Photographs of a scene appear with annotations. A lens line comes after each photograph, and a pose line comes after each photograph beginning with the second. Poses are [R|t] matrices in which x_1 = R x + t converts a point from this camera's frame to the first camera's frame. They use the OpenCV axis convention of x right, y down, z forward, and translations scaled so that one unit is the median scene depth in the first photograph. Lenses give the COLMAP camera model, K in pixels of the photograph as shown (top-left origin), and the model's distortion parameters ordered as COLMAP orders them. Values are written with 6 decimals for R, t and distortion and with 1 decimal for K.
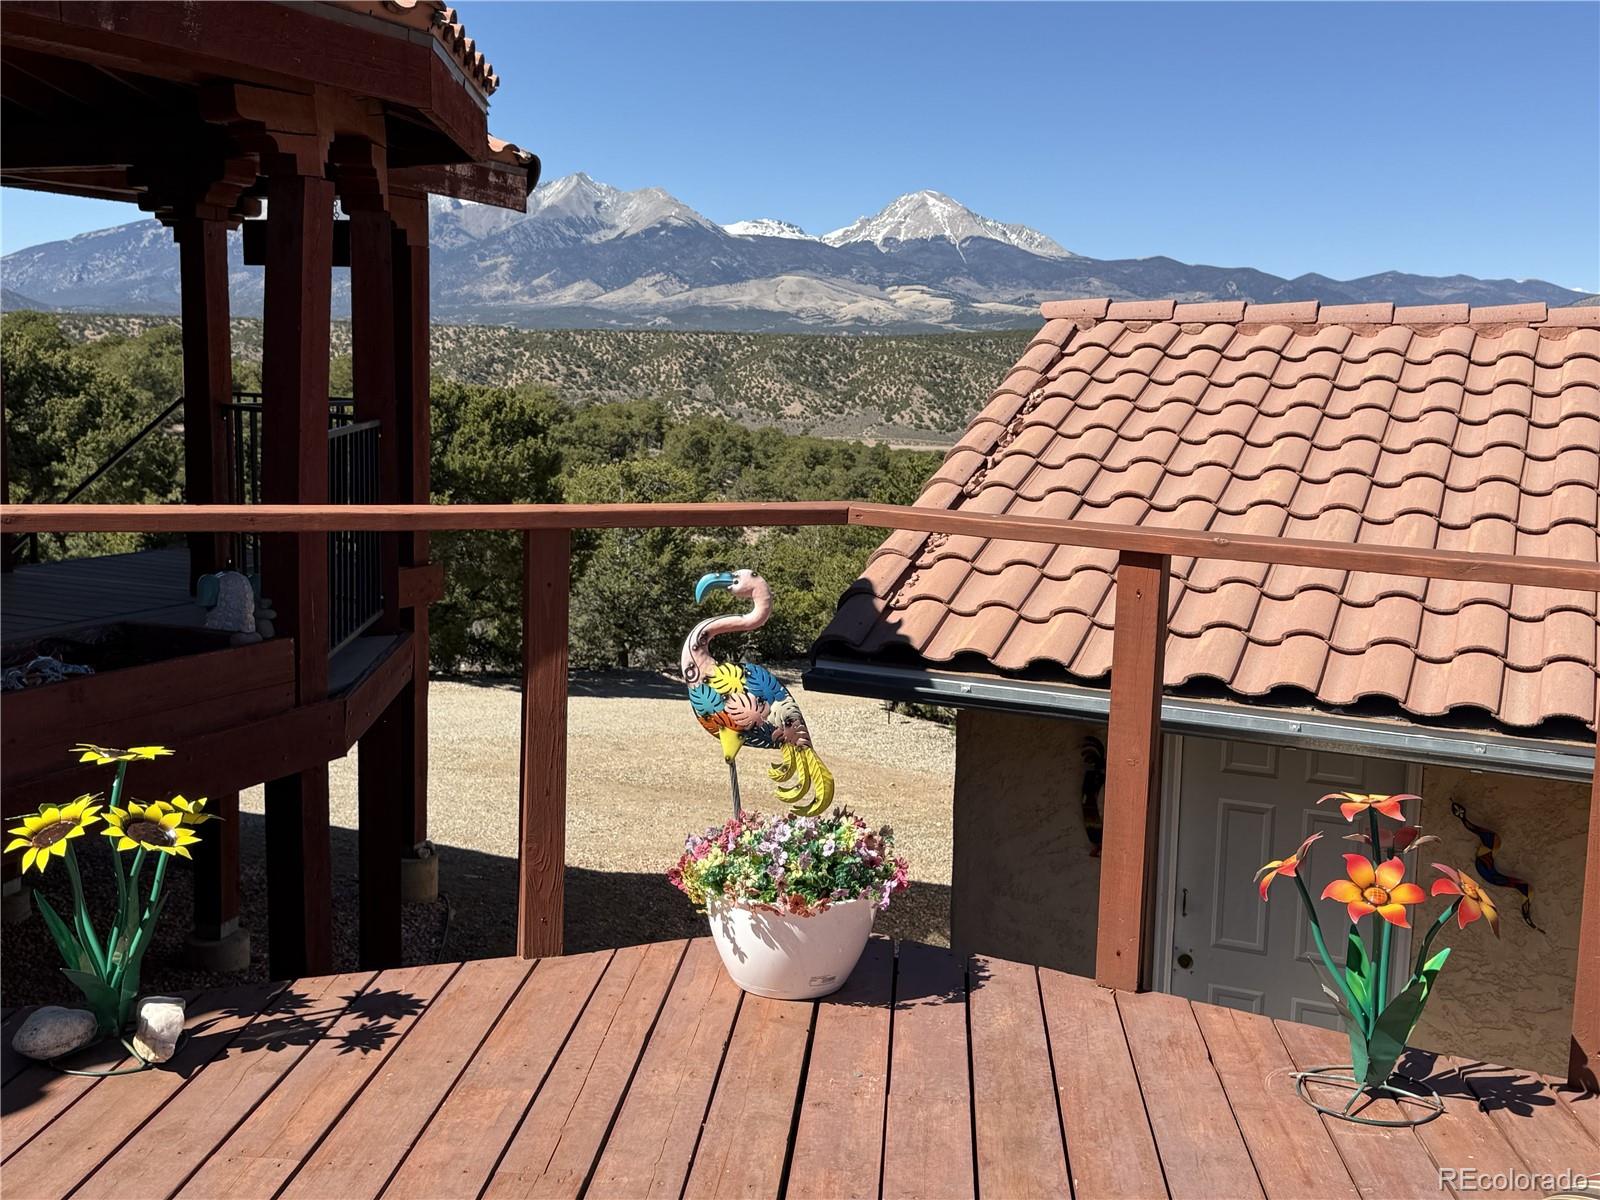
lens RADIAL K [[1755.8, 0, 798.7], [0, 1755.8, 600.0], [0, 0, 1]] dist [0.089590, 0.000000]
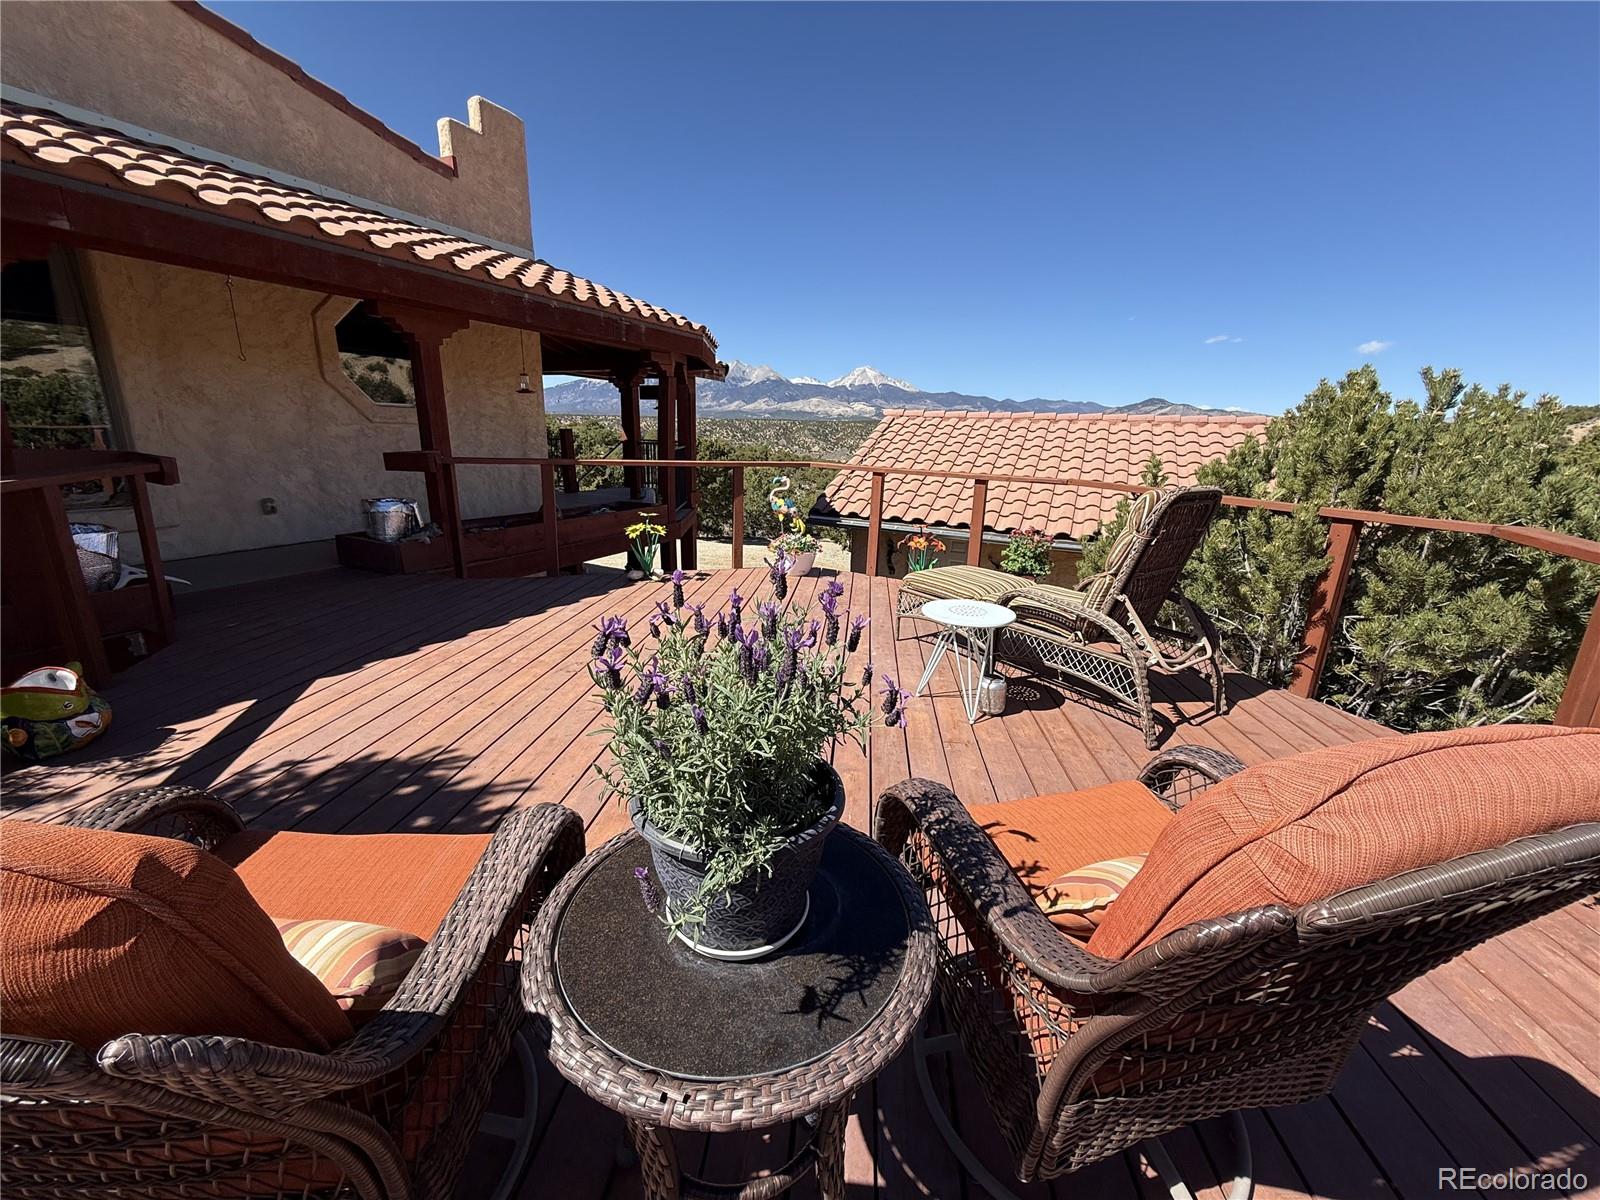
lens RADIAL K [[638.0, 0, 800.4], [0, 638.0, 600.4], [0, 0, 1]] dist [-0.001263, -0.000352]
pose [[0.999640, 0.008112, -0.025563, 0.016509], [-0.004868, 0.992208, 0.124497, 0.029256], [0.026374, -0.124327, 0.991891, -0.189575]]
